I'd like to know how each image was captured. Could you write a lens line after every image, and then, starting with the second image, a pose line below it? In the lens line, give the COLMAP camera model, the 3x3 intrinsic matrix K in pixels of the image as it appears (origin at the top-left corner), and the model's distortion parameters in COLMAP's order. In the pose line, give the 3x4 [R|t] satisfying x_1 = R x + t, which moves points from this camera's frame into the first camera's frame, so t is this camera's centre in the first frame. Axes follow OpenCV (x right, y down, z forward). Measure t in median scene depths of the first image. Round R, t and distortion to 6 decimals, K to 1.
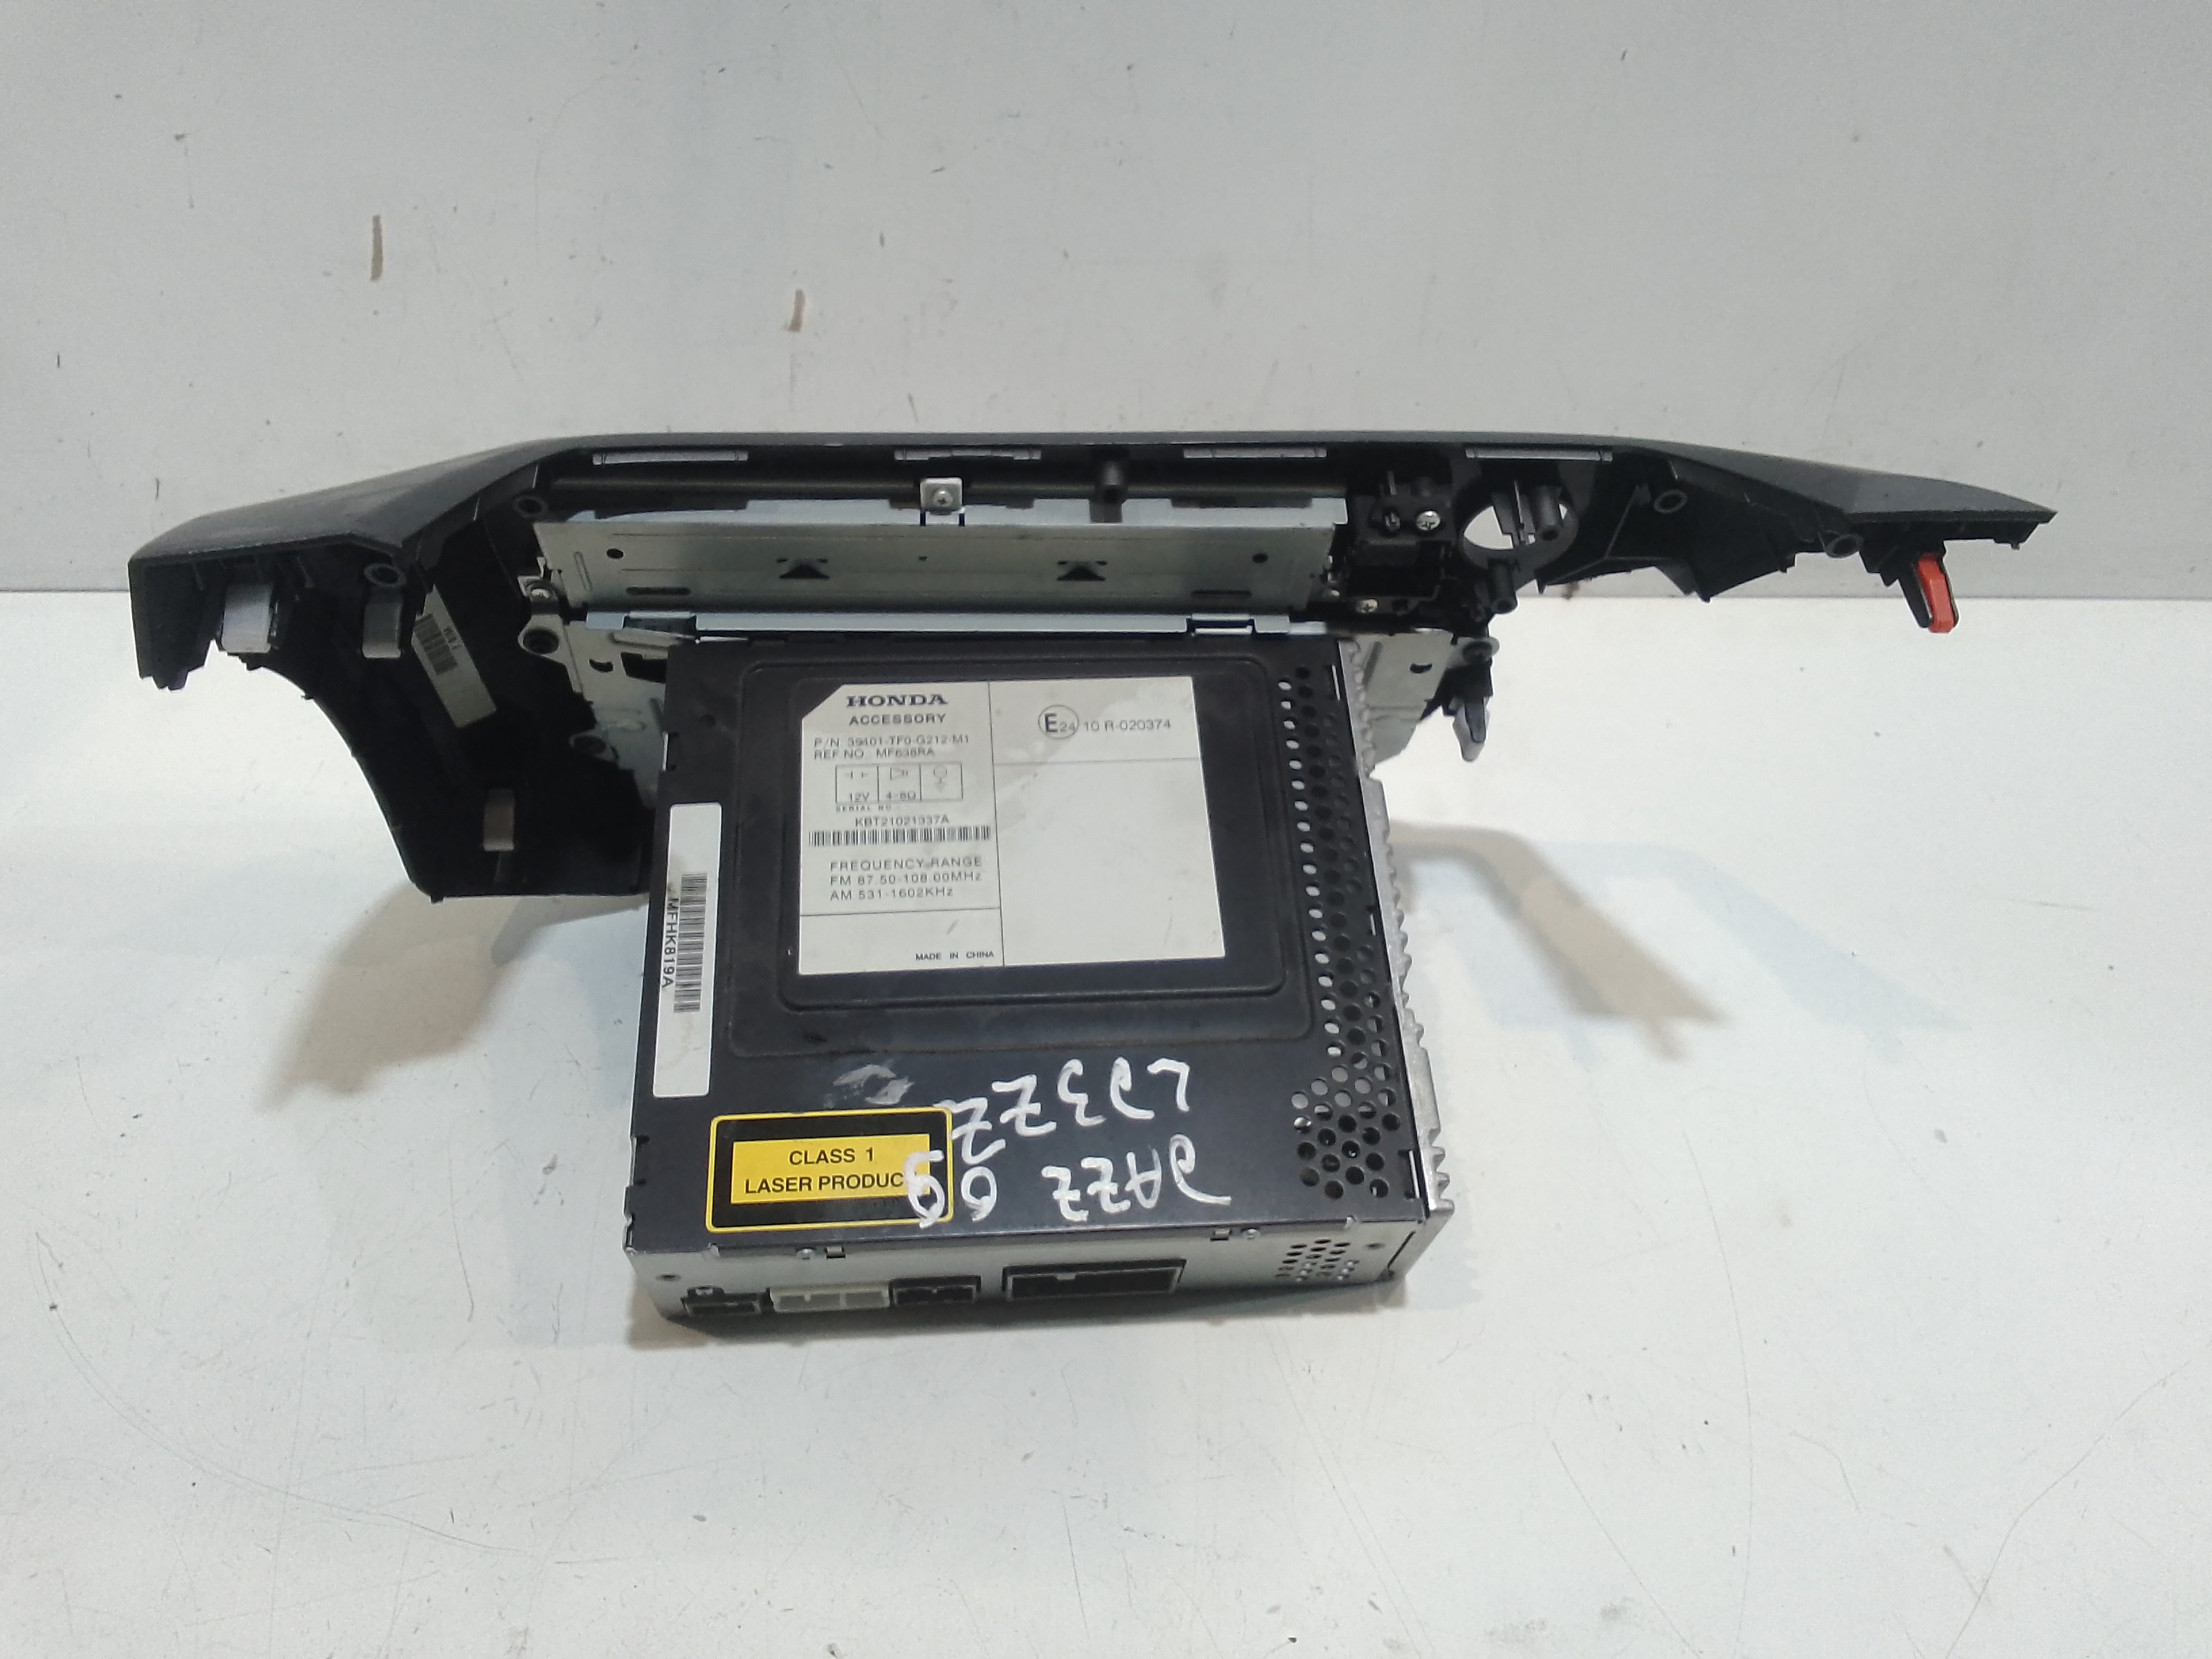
lens RADIAL K [[1759.8, 0, 1089.1], [0, 1759.8, 824.7], [0, 0, 1]] dist [0.044755, -0.089371]
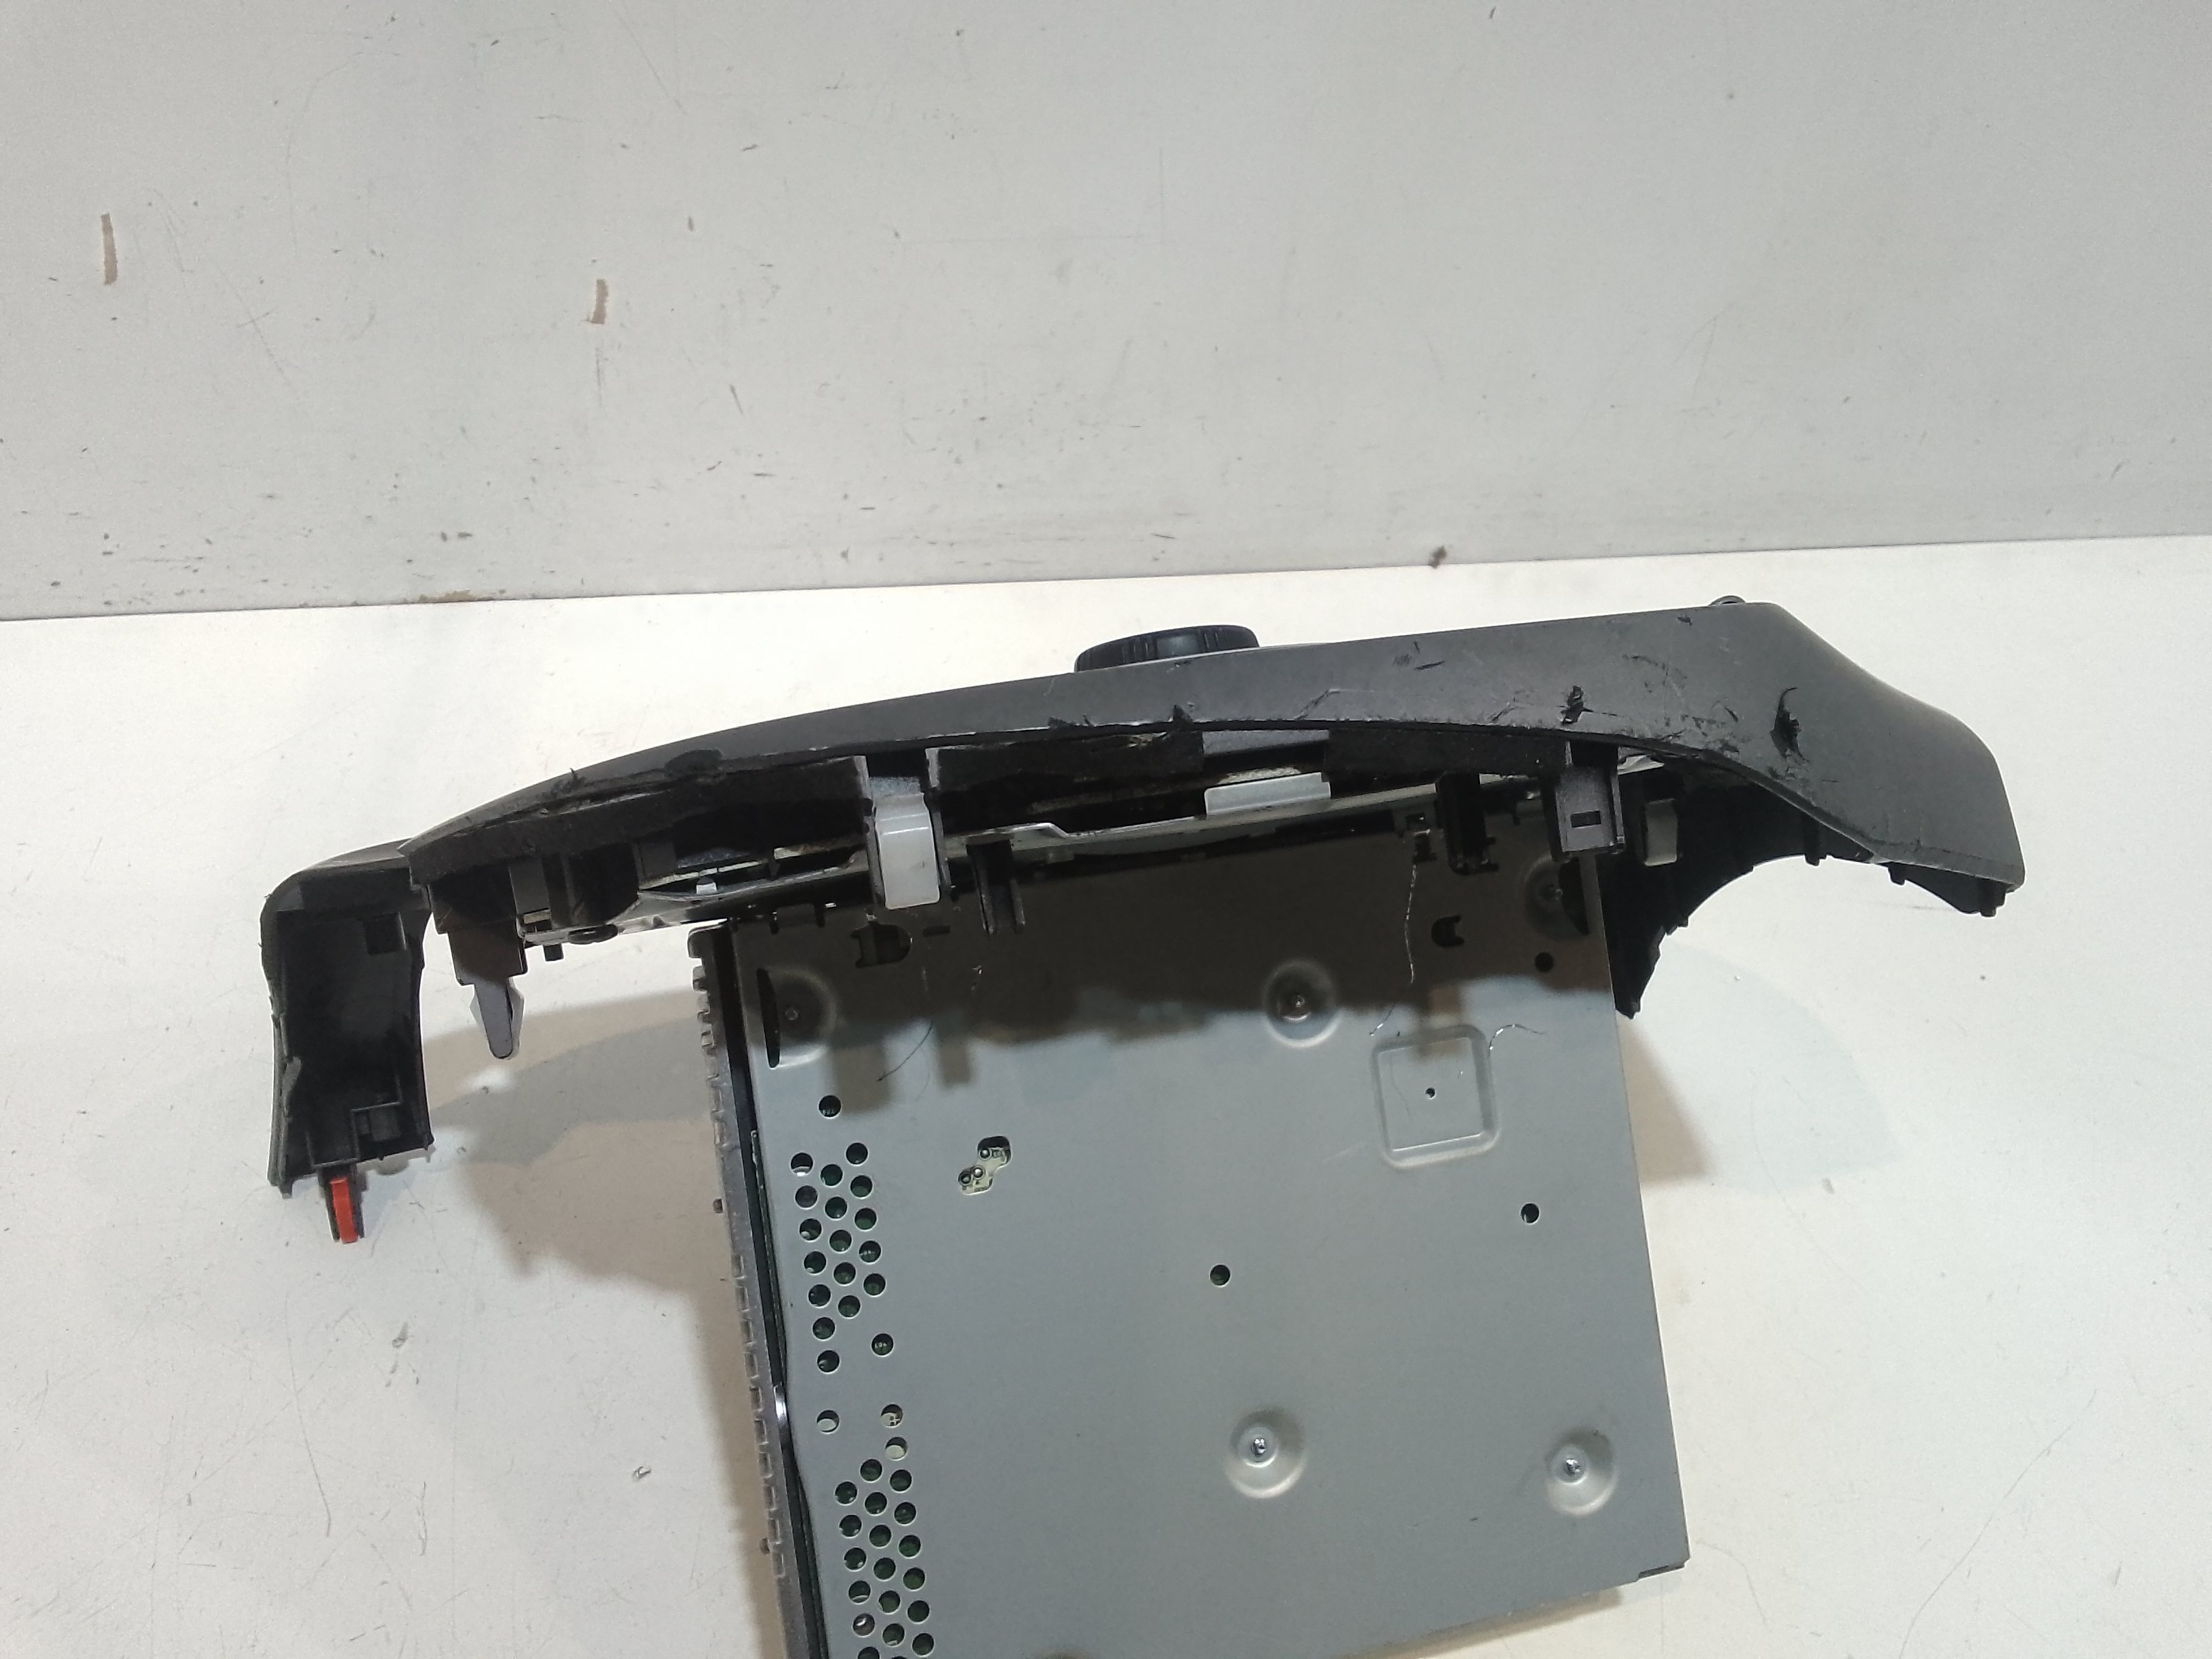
lens RADIAL K [[1759.8, 0, 1101.8], [0, 1759.8, 830.2], [0, 0, 1]] dist [0.044755, -0.089371]
pose [[0.994392, -0.050813, 0.092750, -0.008430], [0.040001, 0.992569, 0.114918, -0.123904], [-0.097900, -0.110564, 0.989035, 0.055698]]
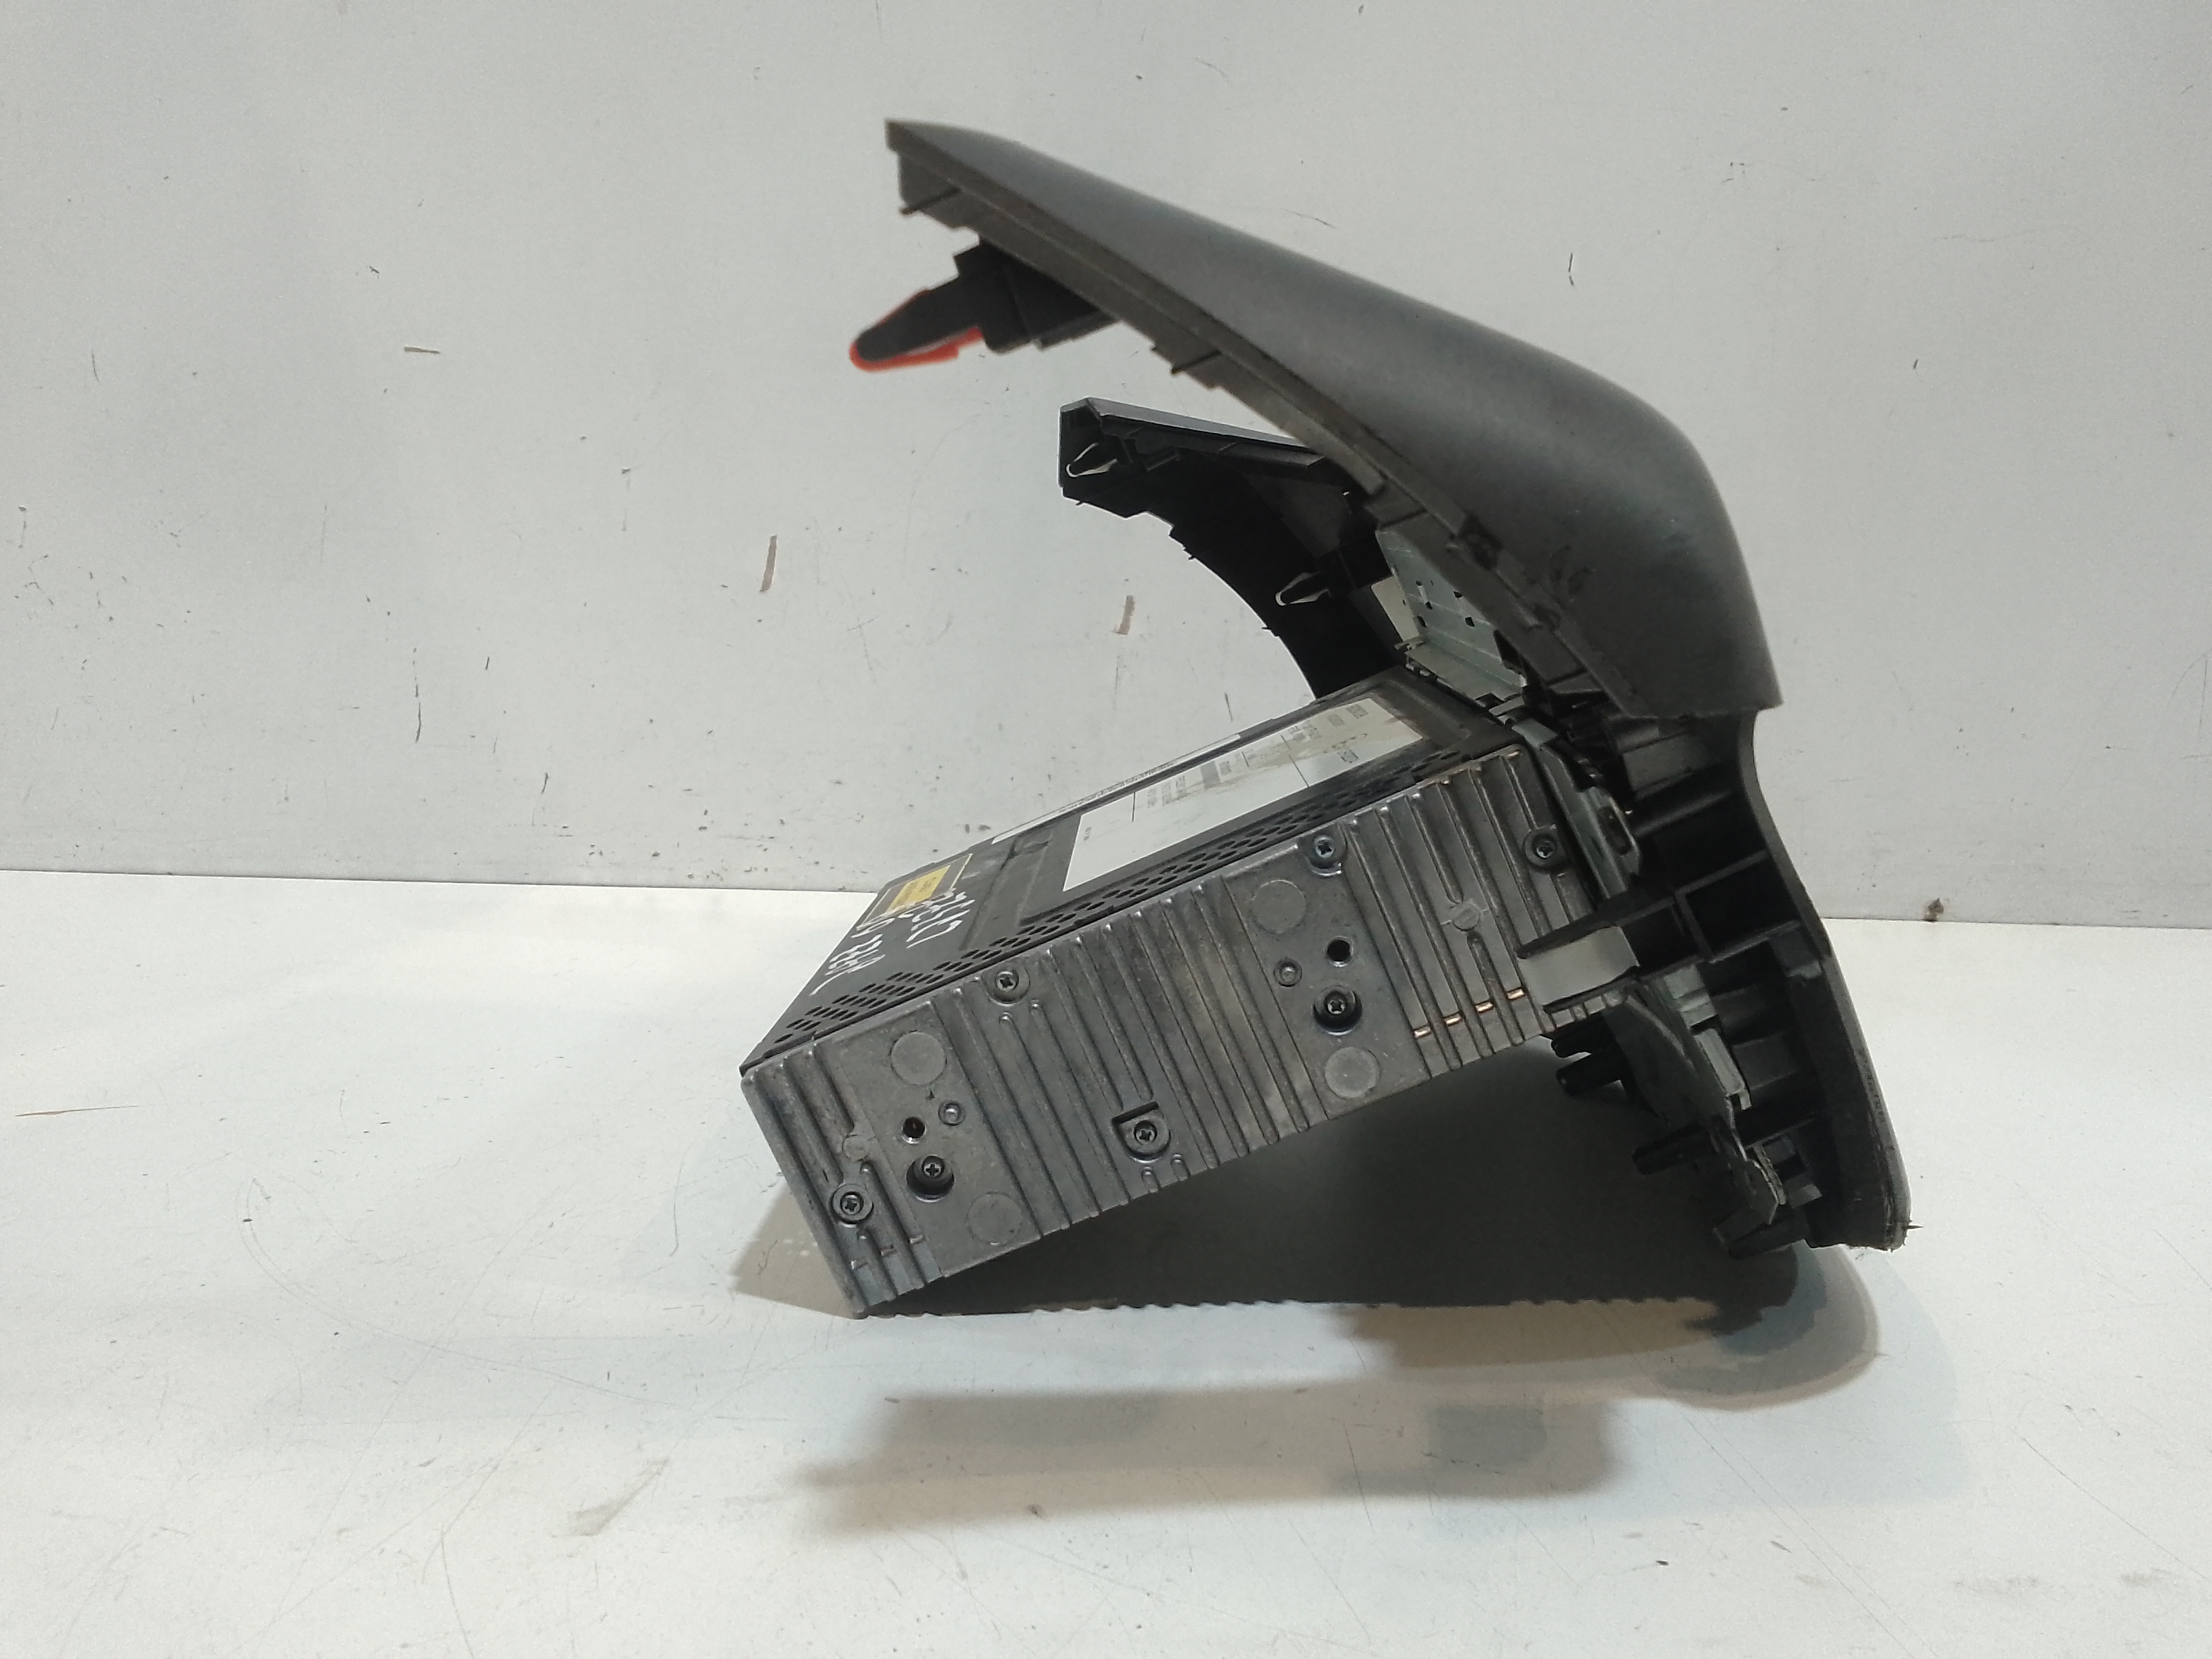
lens RADIAL K [[1759.8, 0, 1078.3], [0, 1759.8, 840.5], [0, 0, 1]] dist [0.044755, -0.089371]
pose [[0.981853, -0.004265, -0.189595, 0.011157], [-0.083311, 0.888411, -0.451426, 0.343634], [0.170364, 0.459030, 0.871934, 0.119879]]
